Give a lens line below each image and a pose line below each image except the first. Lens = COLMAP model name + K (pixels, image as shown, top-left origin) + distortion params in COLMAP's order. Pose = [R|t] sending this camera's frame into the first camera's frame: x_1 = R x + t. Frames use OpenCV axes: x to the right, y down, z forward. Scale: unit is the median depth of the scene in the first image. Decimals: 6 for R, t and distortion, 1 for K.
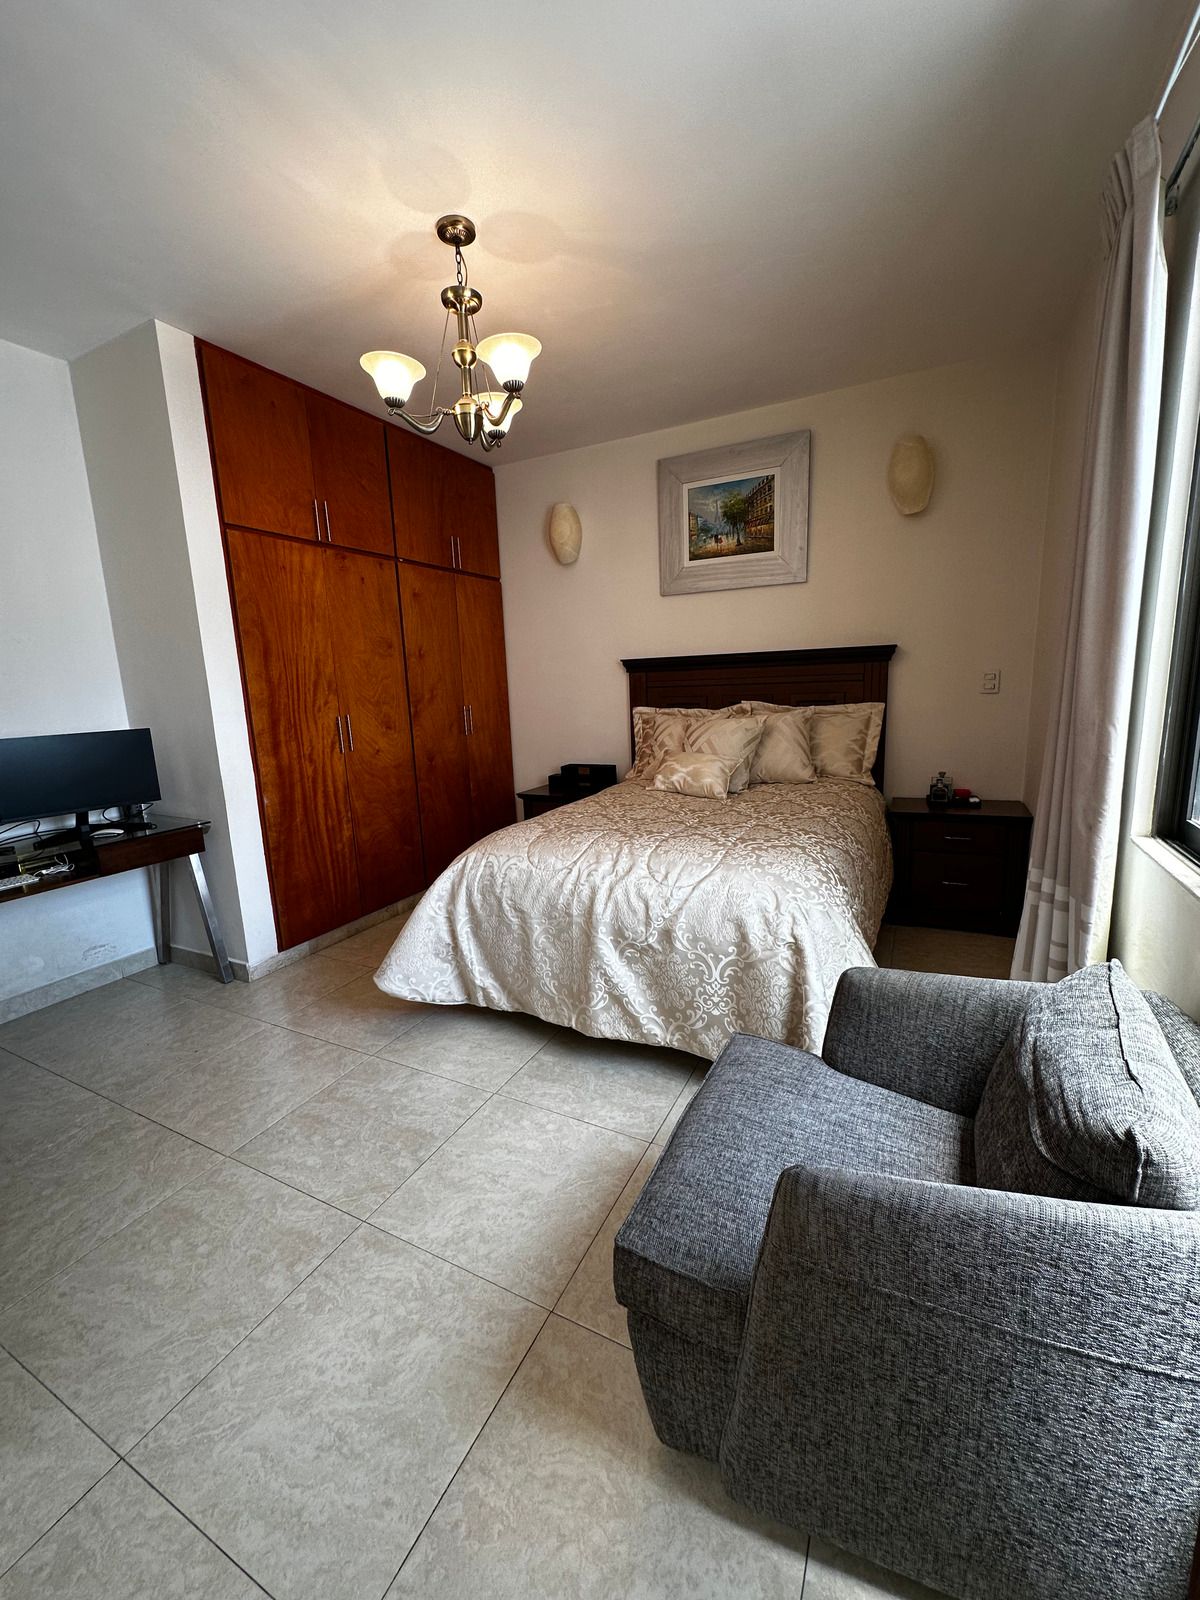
lens RADIAL K [[643.0, 0, 602.2], [0, 643.0, 803.4], [0, 0, 1]] dist [-0.000319, 0.000047]
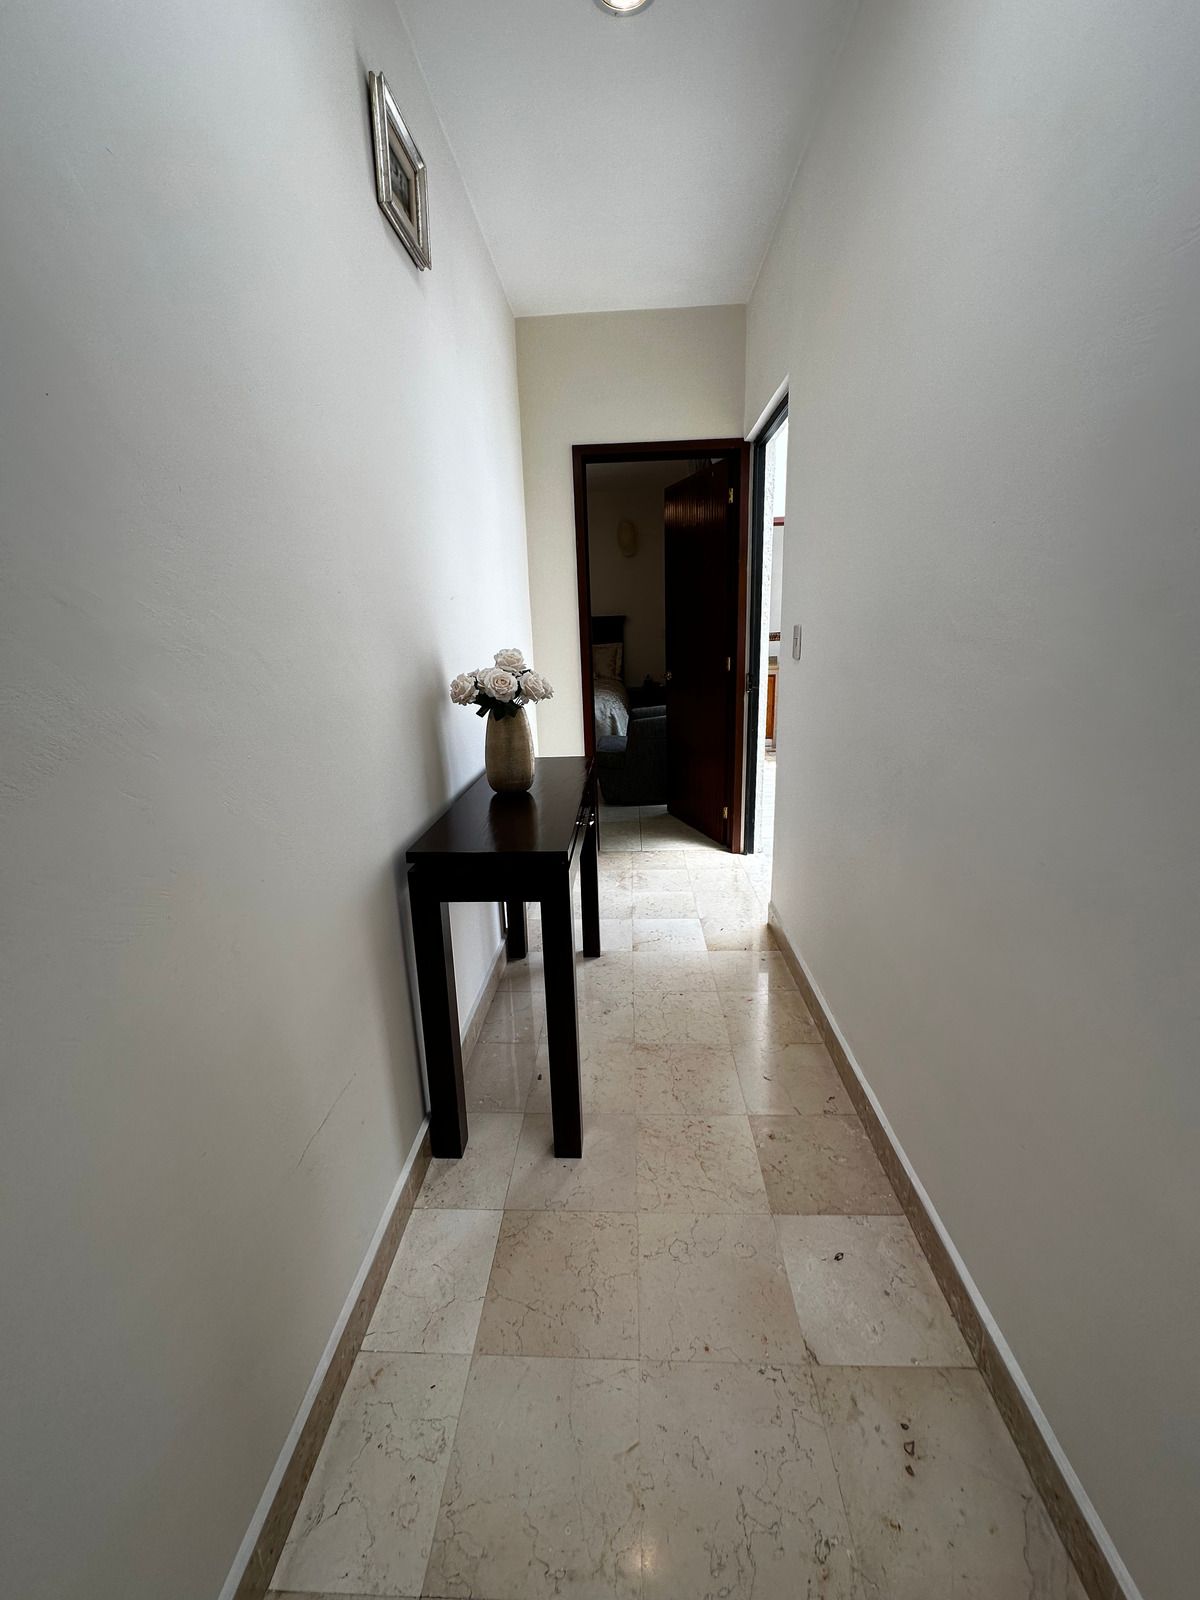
lens RADIAL K [[643.0, 0, 601.9], [0, 643.0, 793.8], [0, 0, 1]] dist [-0.000319, 0.000047]
pose [[0.913516, -0.095866, 0.395346, -0.526089], [0.072183, 0.994614, 0.074387, 0.182608], [-0.400348, -0.039416, 0.915515, -0.964833]]
